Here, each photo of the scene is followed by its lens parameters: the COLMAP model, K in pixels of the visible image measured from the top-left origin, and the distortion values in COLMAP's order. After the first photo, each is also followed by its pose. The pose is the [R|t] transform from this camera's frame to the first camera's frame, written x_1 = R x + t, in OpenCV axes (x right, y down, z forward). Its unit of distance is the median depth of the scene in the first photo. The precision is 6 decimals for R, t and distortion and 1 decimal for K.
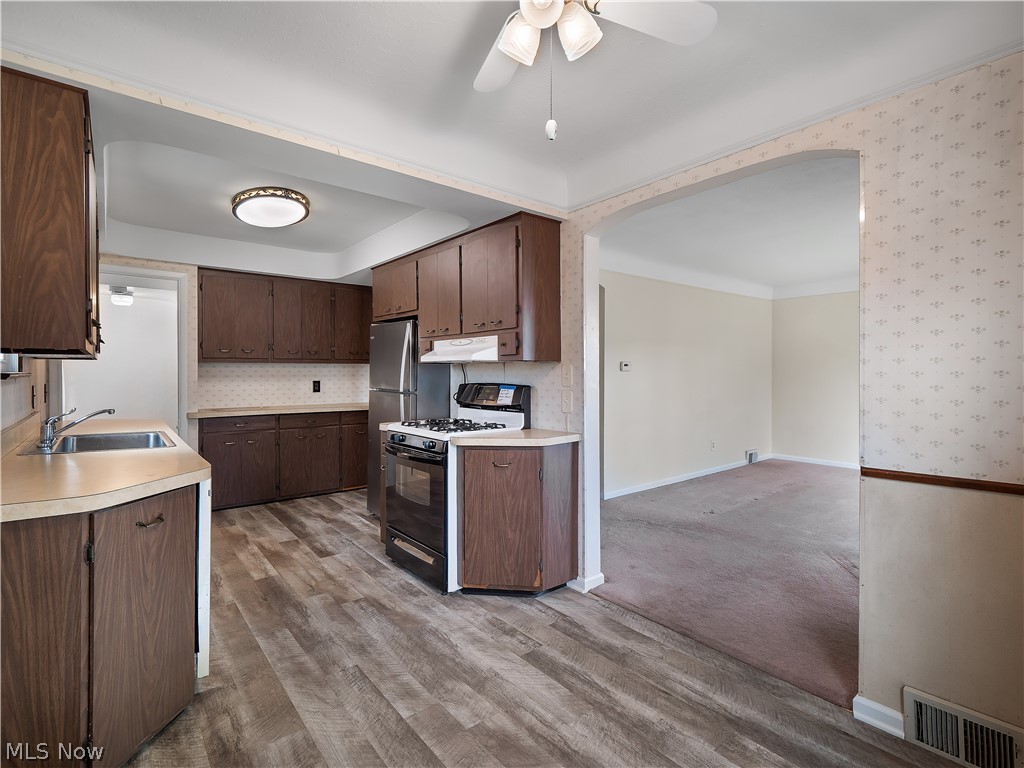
lens RADIAL K [[498.6, 0, 508.6], [0, 498.6, 380.5], [0, 0, 1]] dist [0.004767, -0.002350]
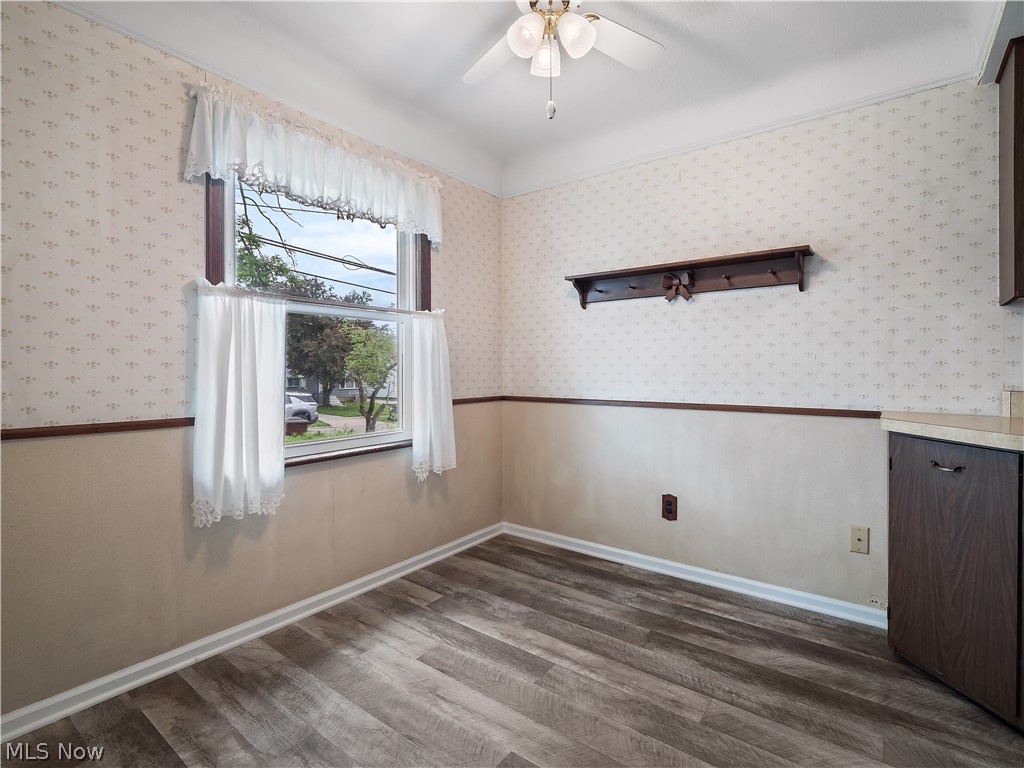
lens RADIAL K [[498.6, 0, 520.9], [0, 498.6, 370.2], [0, 0, 1]] dist [0.004767, -0.002350]
pose [[-0.963660, 0.000810, -0.267129, 0.311717], [-0.002410, 0.999928, 0.011726, 0.061302], [0.267120, 0.011944, -0.963589, 1.408694]]
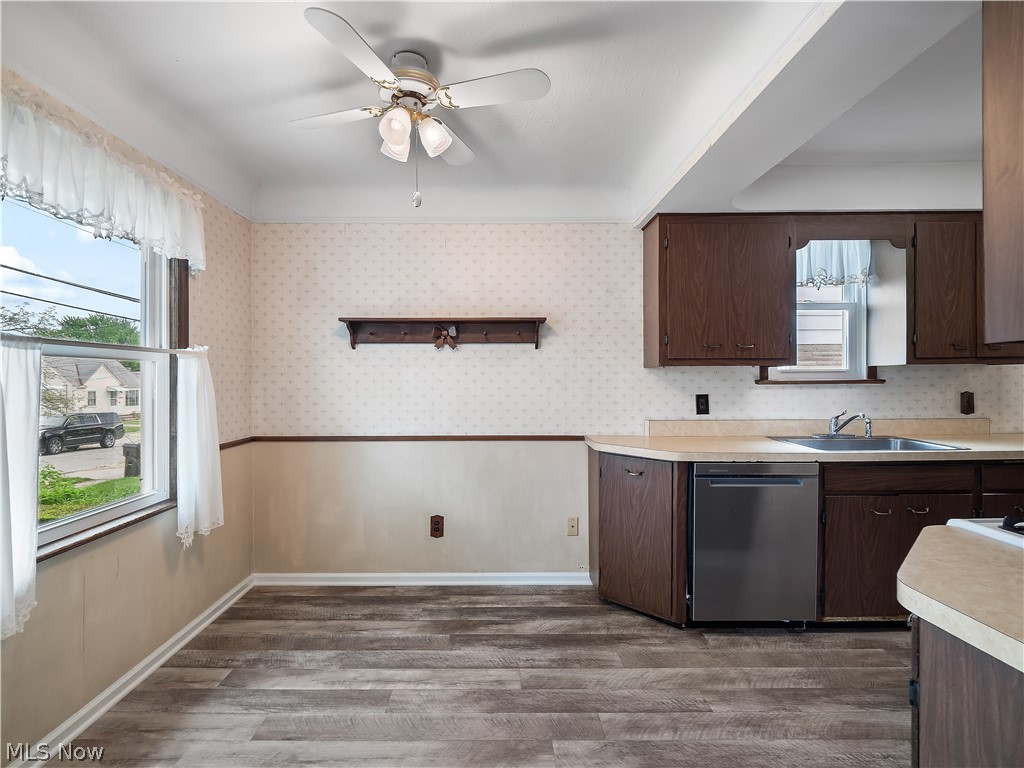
lens RADIAL K [[498.6, 0, 500.8], [0, 498.6, 380.8], [0, 0, 1]] dist [0.004767, -0.002350]
pose [[-0.614683, 0.000704, -0.788774, 0.666293], [-0.006907, 0.999956, 0.006275, -0.018911], [0.788744, 0.009305, -0.614651, 1.332433]]
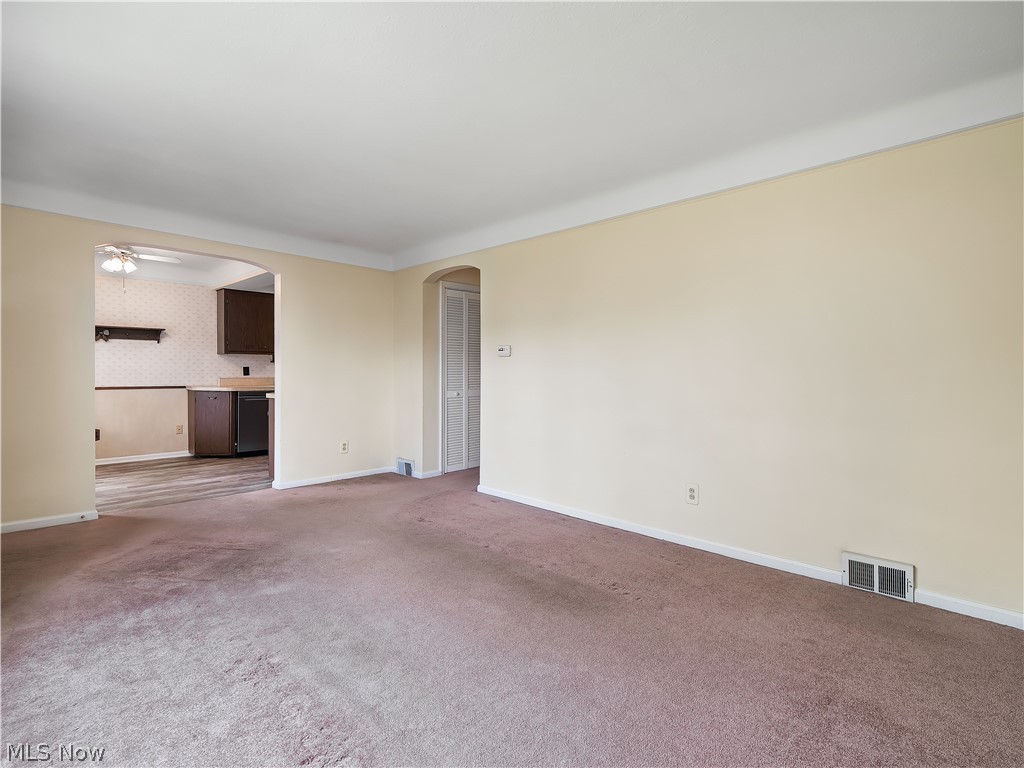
lens RADIAL K [[498.6, 0, 510.6], [0, 498.6, 380.1], [0, 0, 1]] dist [0.004767, -0.002350]
pose [[0.130779, 0.017910, -0.991250, 2.791041], [-0.015958, 0.999745, 0.015958, 0.036648], [0.991283, 0.013731, 0.131031, 2.260313]]
